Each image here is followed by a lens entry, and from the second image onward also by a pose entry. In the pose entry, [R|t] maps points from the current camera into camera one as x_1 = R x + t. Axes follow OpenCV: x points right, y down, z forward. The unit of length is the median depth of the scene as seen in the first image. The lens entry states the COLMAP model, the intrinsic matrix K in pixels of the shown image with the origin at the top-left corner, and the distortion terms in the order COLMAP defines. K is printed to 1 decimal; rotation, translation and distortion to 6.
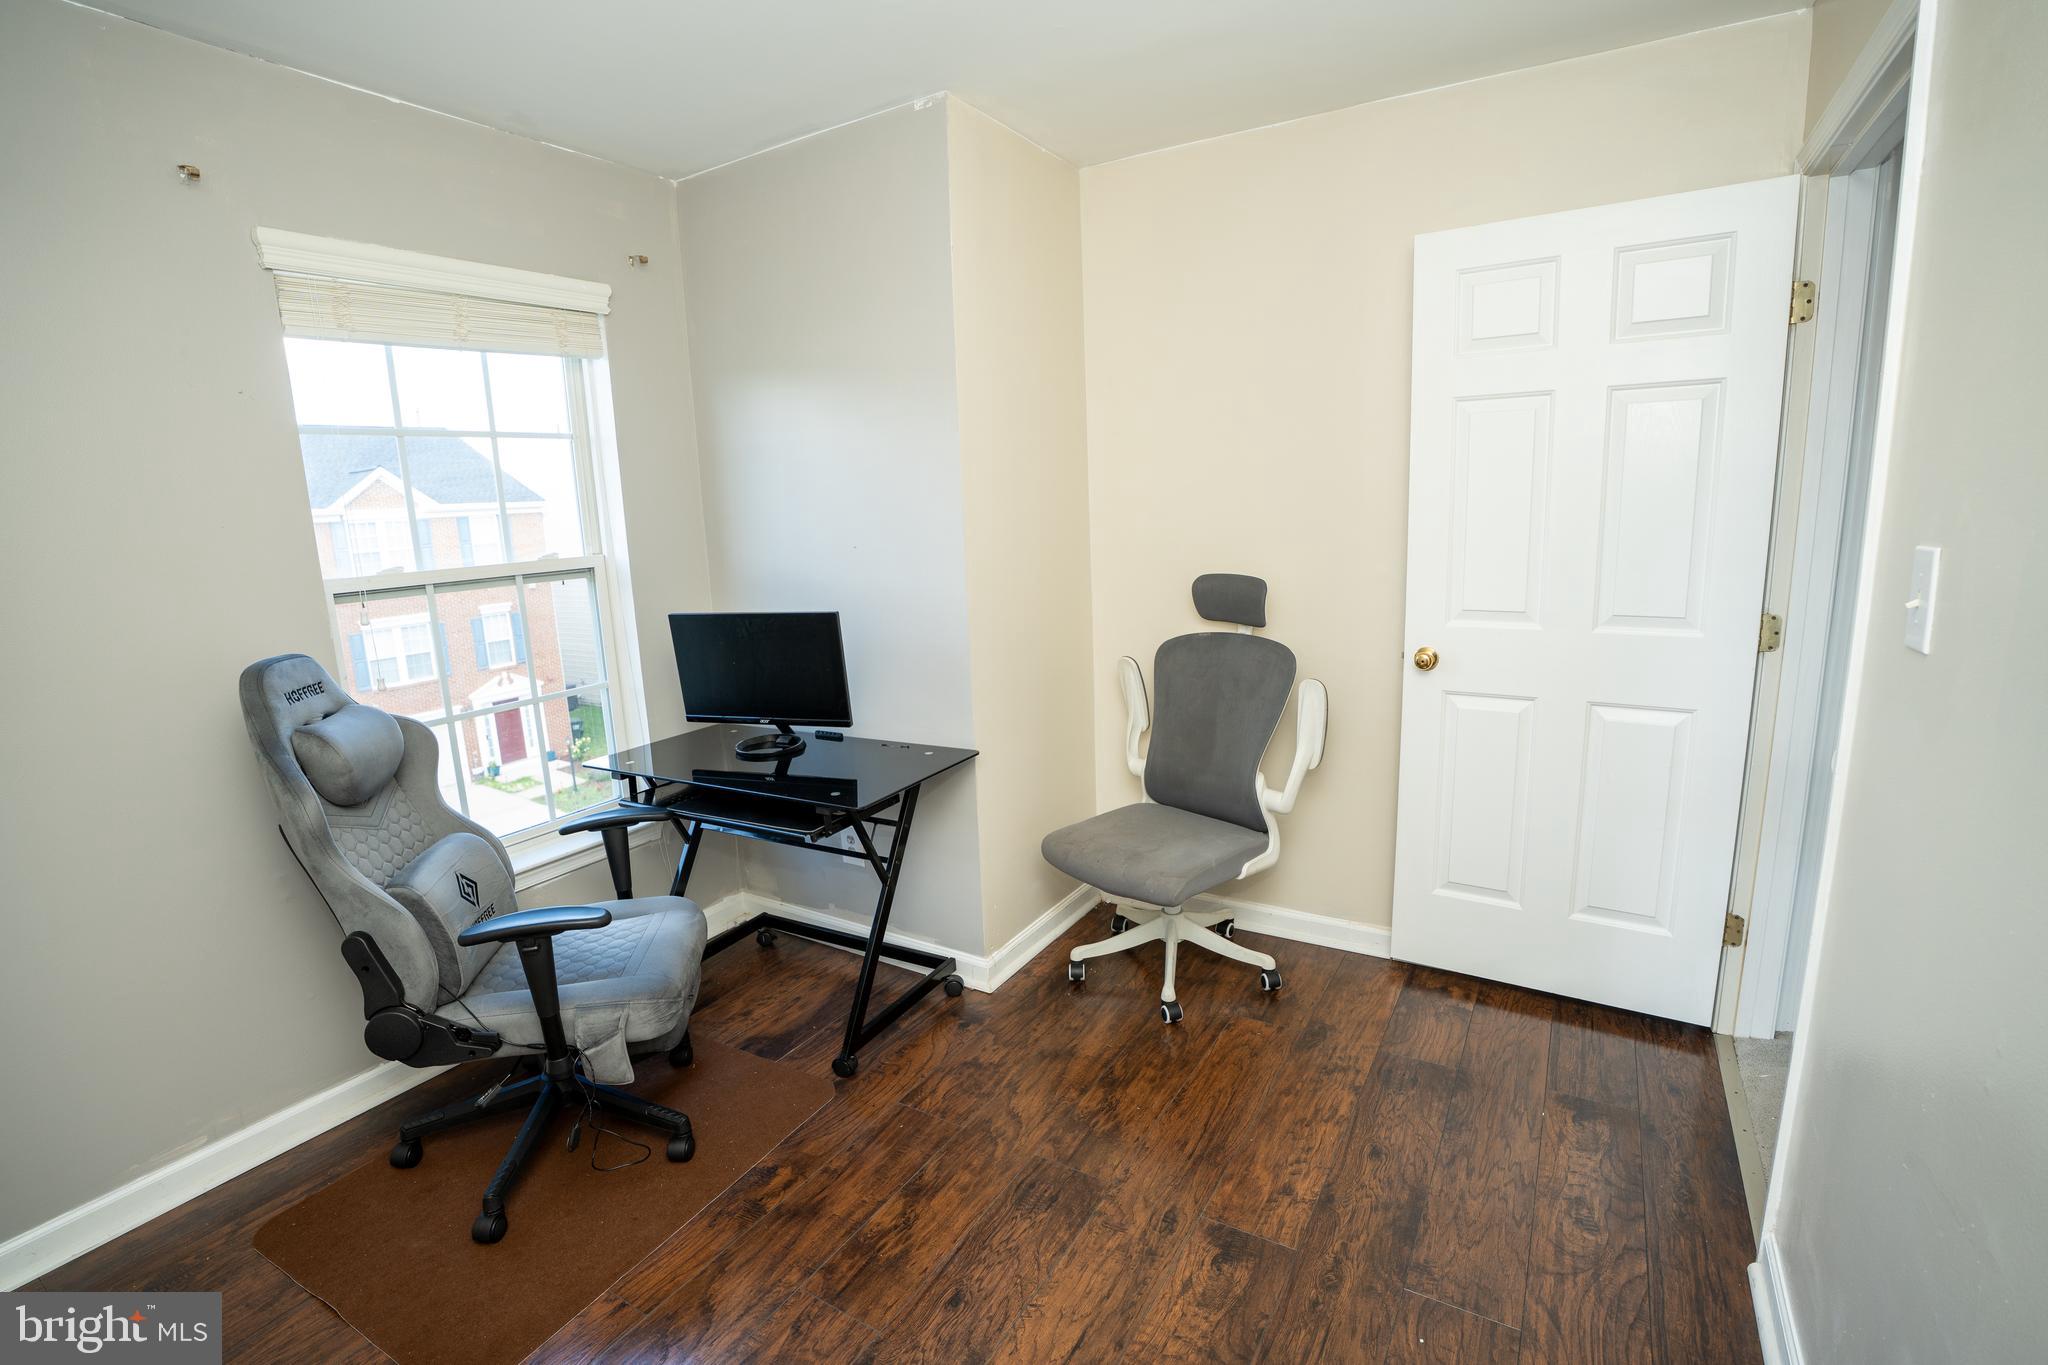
lens RADIAL K [[942.5, 0, 1022.1], [0, 942.5, 680.8], [0, 0, 1]] dist [-0.071066, 0.020591]
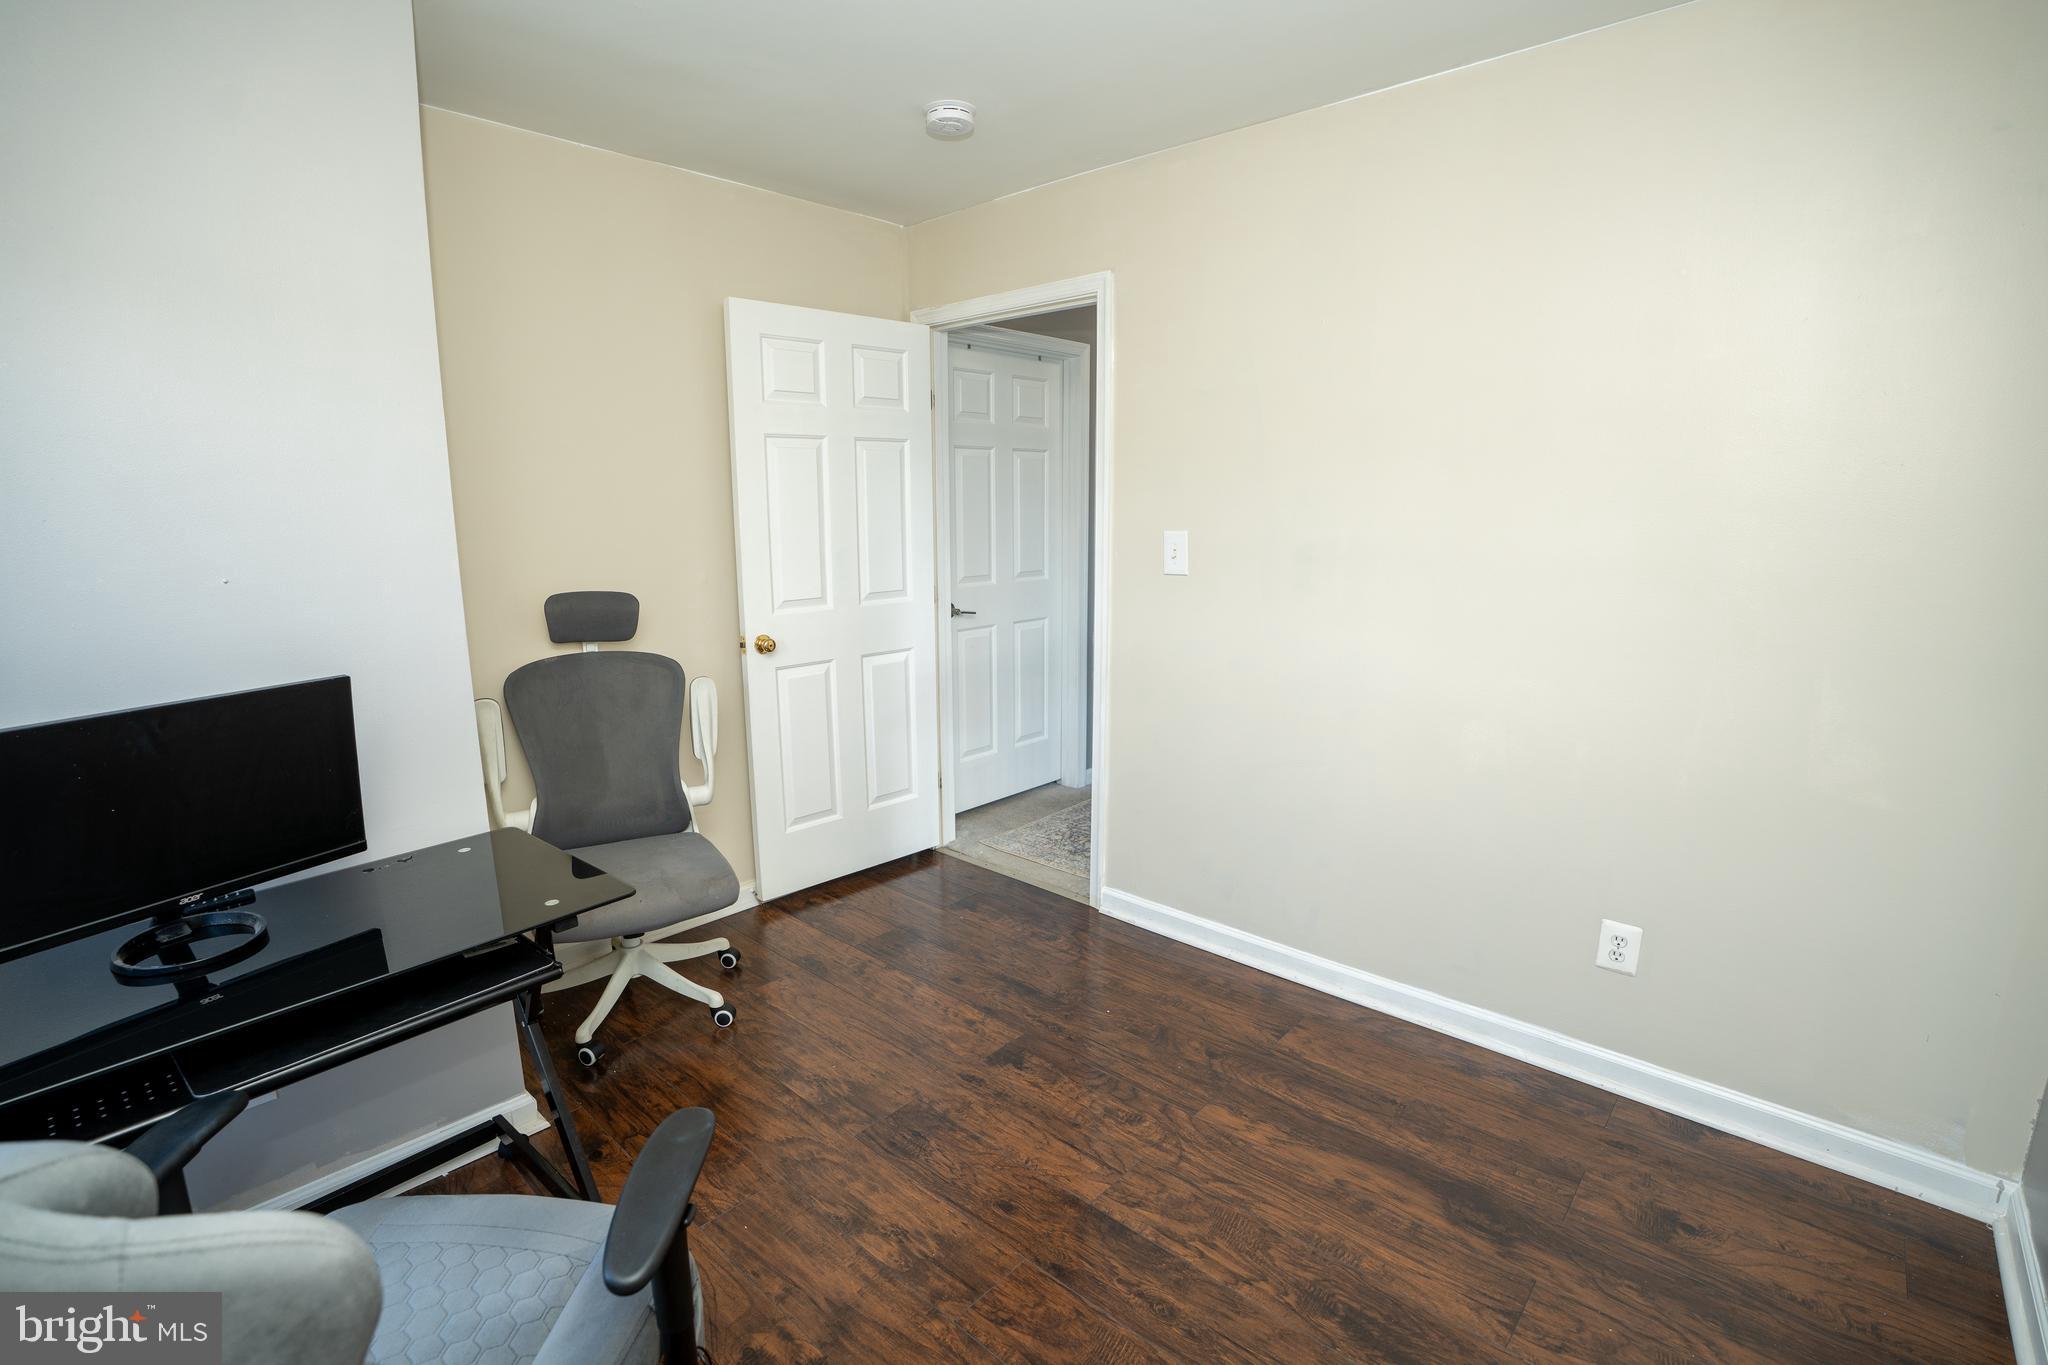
lens RADIAL K [[942.5, 0, 1022.1], [0, 942.5, 680.8], [0, 0, 1]] dist [-0.071066, 0.020591]
pose [[0.191002, -0.148150, 0.970345, -0.808380], [0.186584, 0.976001, 0.112286, -0.059681], [-0.963693, 0.159604, 0.214061, 0.477315]]
